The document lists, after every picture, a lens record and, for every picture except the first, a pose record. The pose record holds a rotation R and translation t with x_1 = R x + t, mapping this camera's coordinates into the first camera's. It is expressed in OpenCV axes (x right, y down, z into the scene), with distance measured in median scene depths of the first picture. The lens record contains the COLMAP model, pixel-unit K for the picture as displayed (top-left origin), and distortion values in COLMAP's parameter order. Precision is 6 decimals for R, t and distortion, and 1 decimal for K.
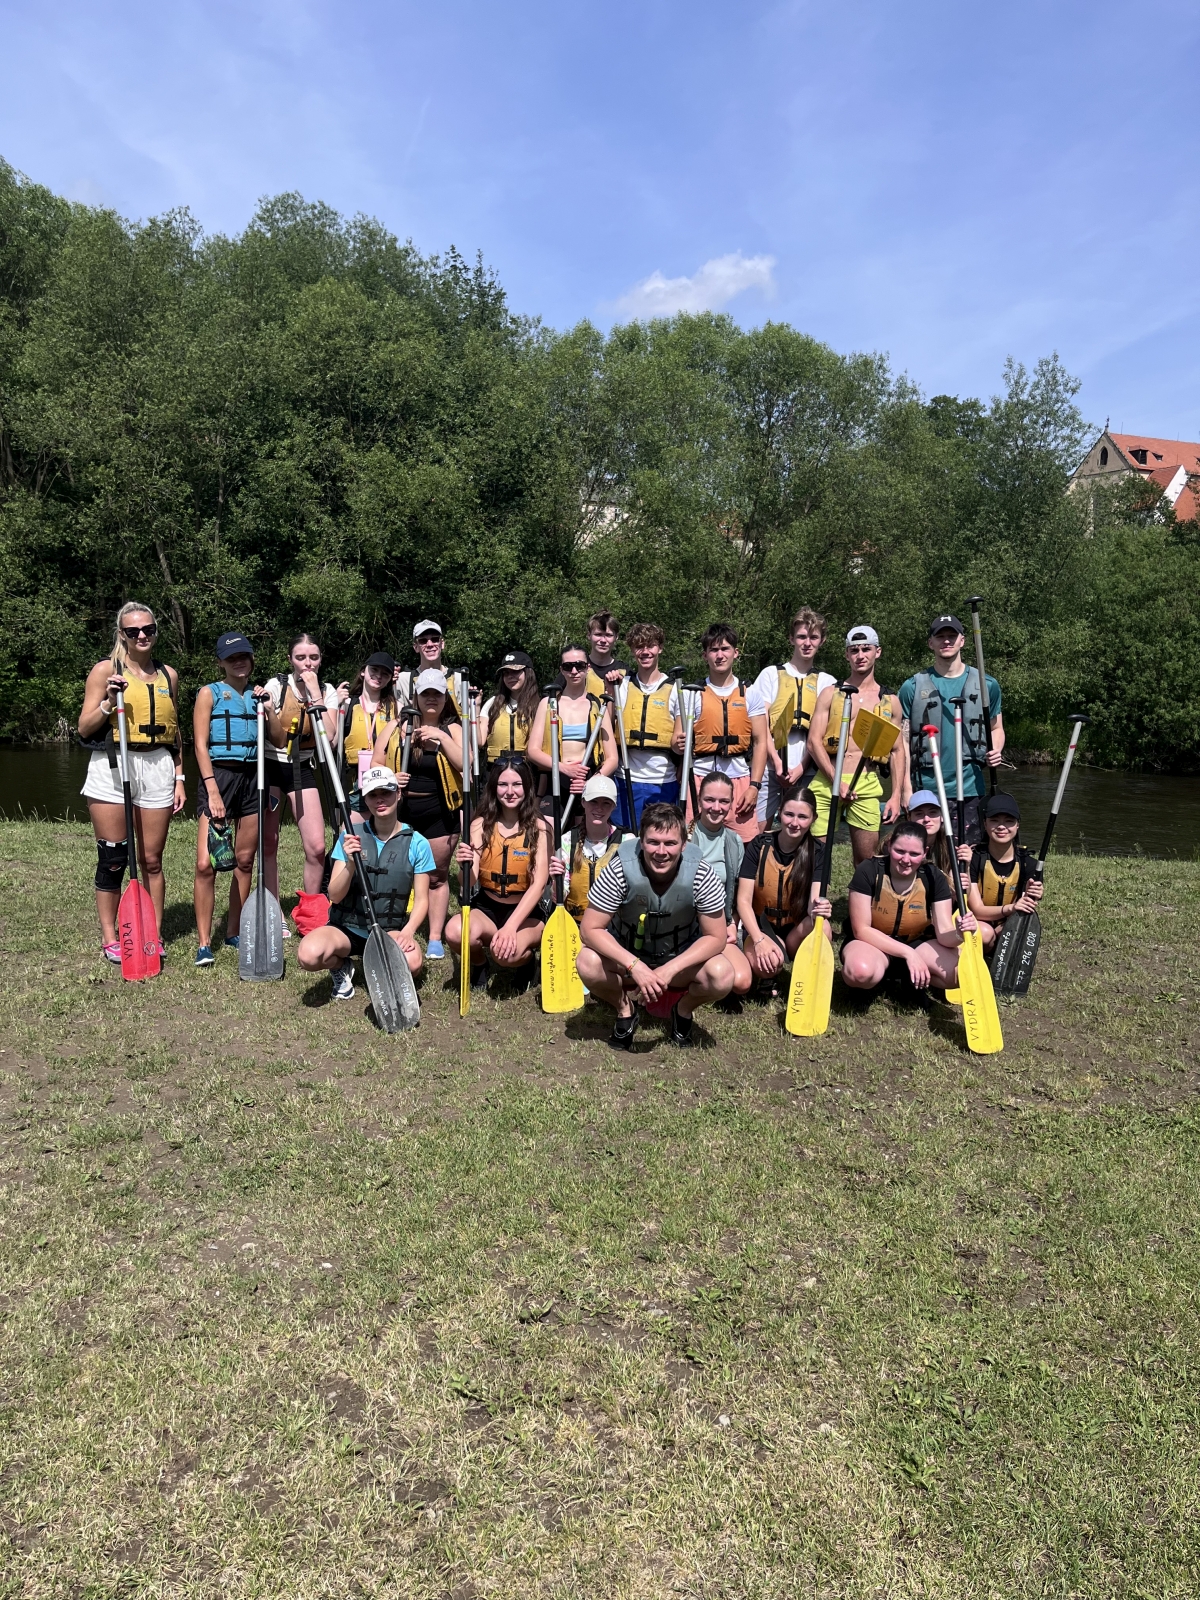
lens RADIAL K [[1208.4, 0, 600.0], [0, 1208.4, 800.0], [0, 0, 1]] dist [-0.107578, 0.003241]
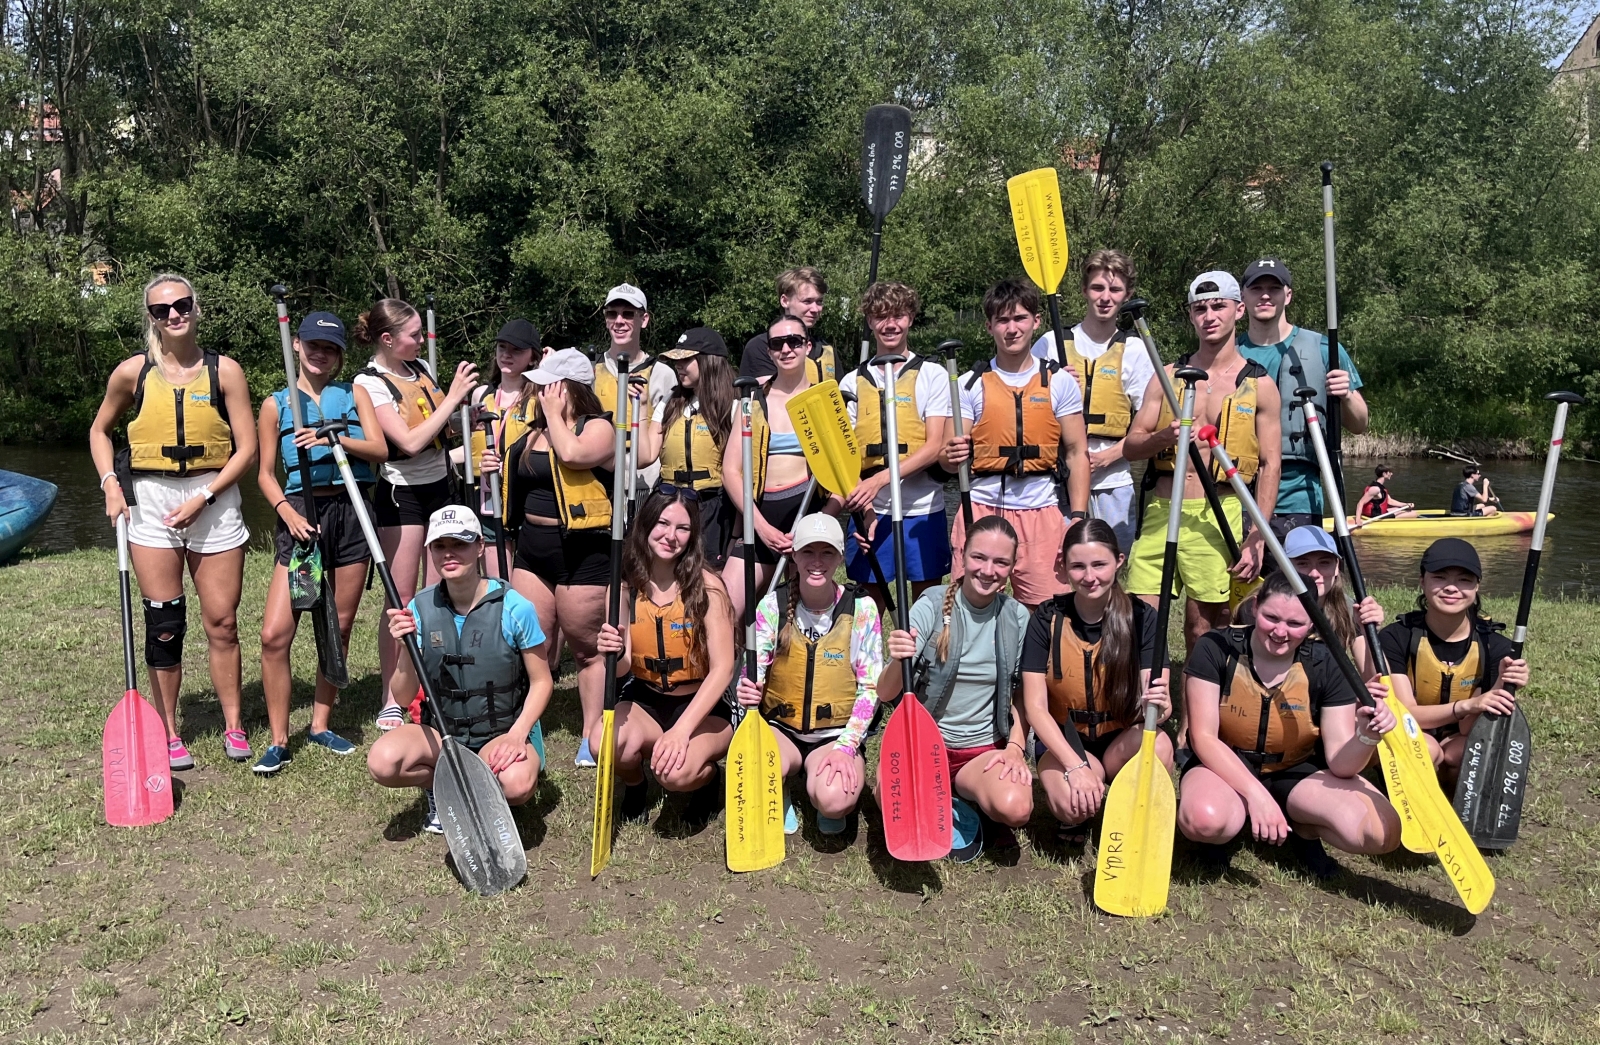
lens RADIAL K [[1217.2, 0, 799.7], [0, 1217.2, 472.8], [0, 0, 1]] dist [-0.070052, 0.009579]
pose [[0.983216, -0.002763, -0.182424, 0.078718], [0.003733, 0.999981, 0.004975, -0.030537], [0.182407, -0.005572, 0.983207, 0.222593]]
